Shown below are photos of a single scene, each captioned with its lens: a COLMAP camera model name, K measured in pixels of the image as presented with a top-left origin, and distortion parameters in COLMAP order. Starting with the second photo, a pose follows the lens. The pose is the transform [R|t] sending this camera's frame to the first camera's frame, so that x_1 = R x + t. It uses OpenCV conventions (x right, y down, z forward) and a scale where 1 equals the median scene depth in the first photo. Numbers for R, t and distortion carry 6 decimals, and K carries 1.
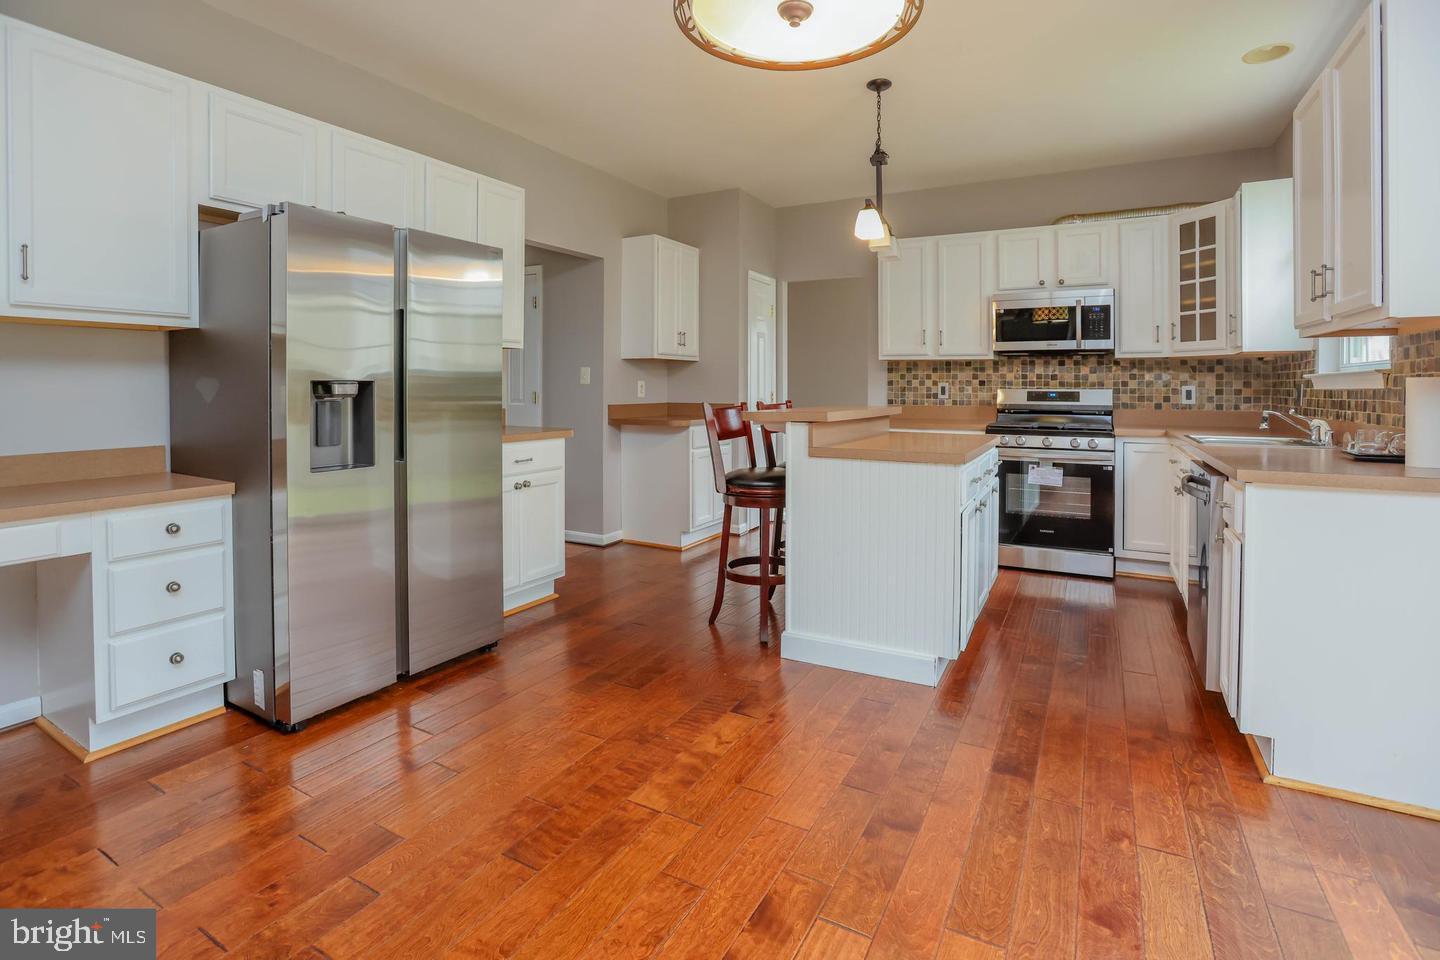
lens RADIAL K [[685.4, 0, 728.2], [0, 685.4, 467.6], [0, 0, 1]] dist [-0.035837, 0.007089]
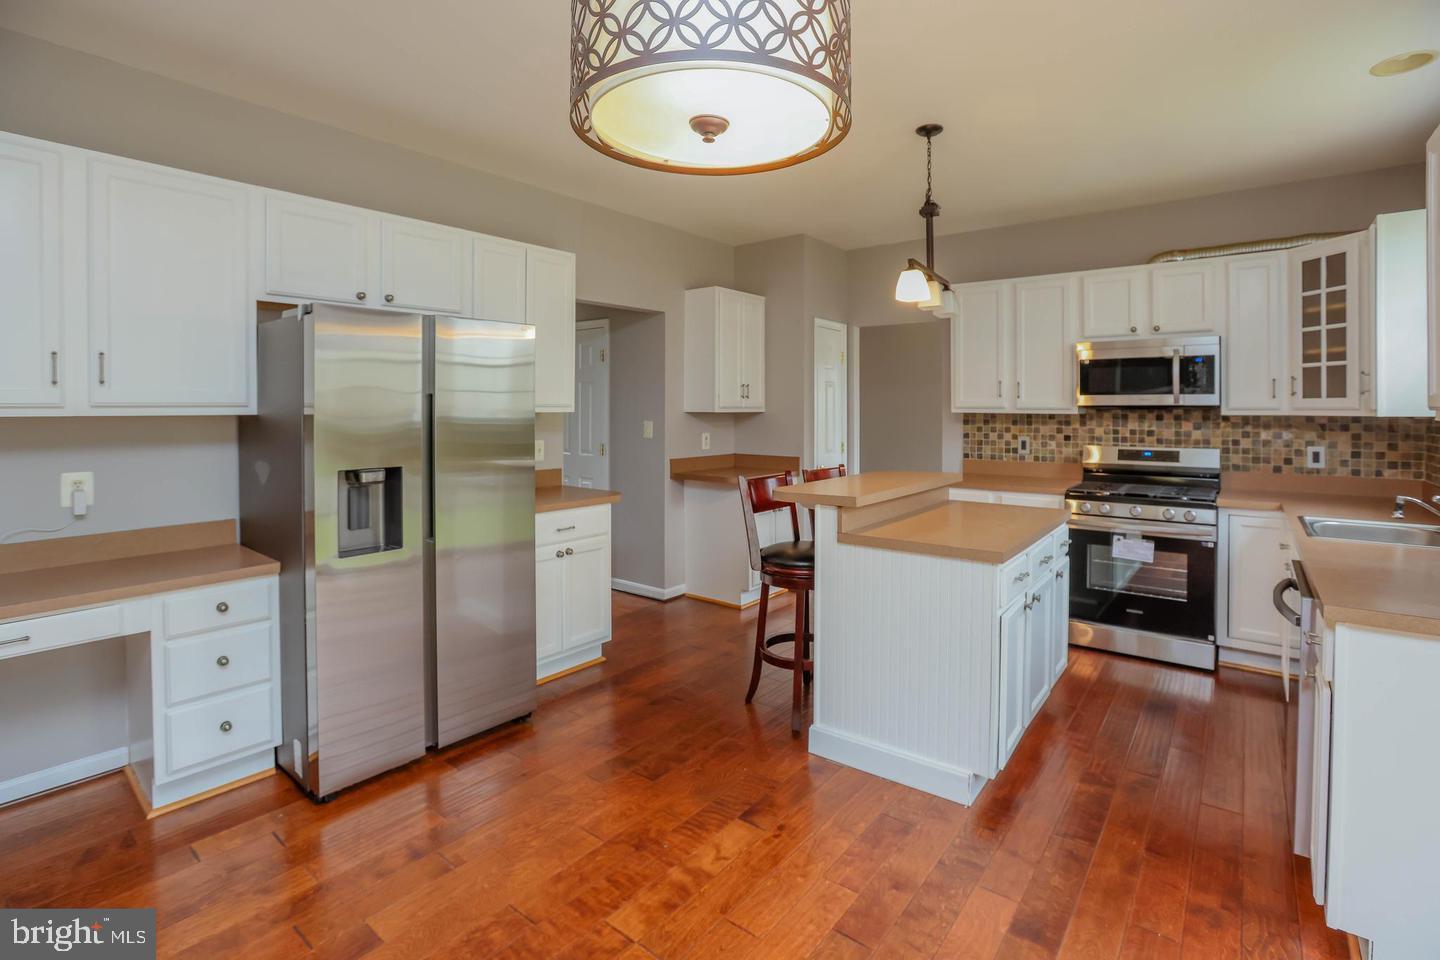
lens RADIAL K [[685.4, 0, 715.9], [0, 685.4, 488.9], [0, 0, 1]] dist [-0.035837, 0.007089]
pose [[0.985319, 0.007571, -0.170554, 0.114050], [-0.008276, 0.999960, -0.003419, -0.084772], [0.170522, 0.004780, 0.985342, 0.054275]]
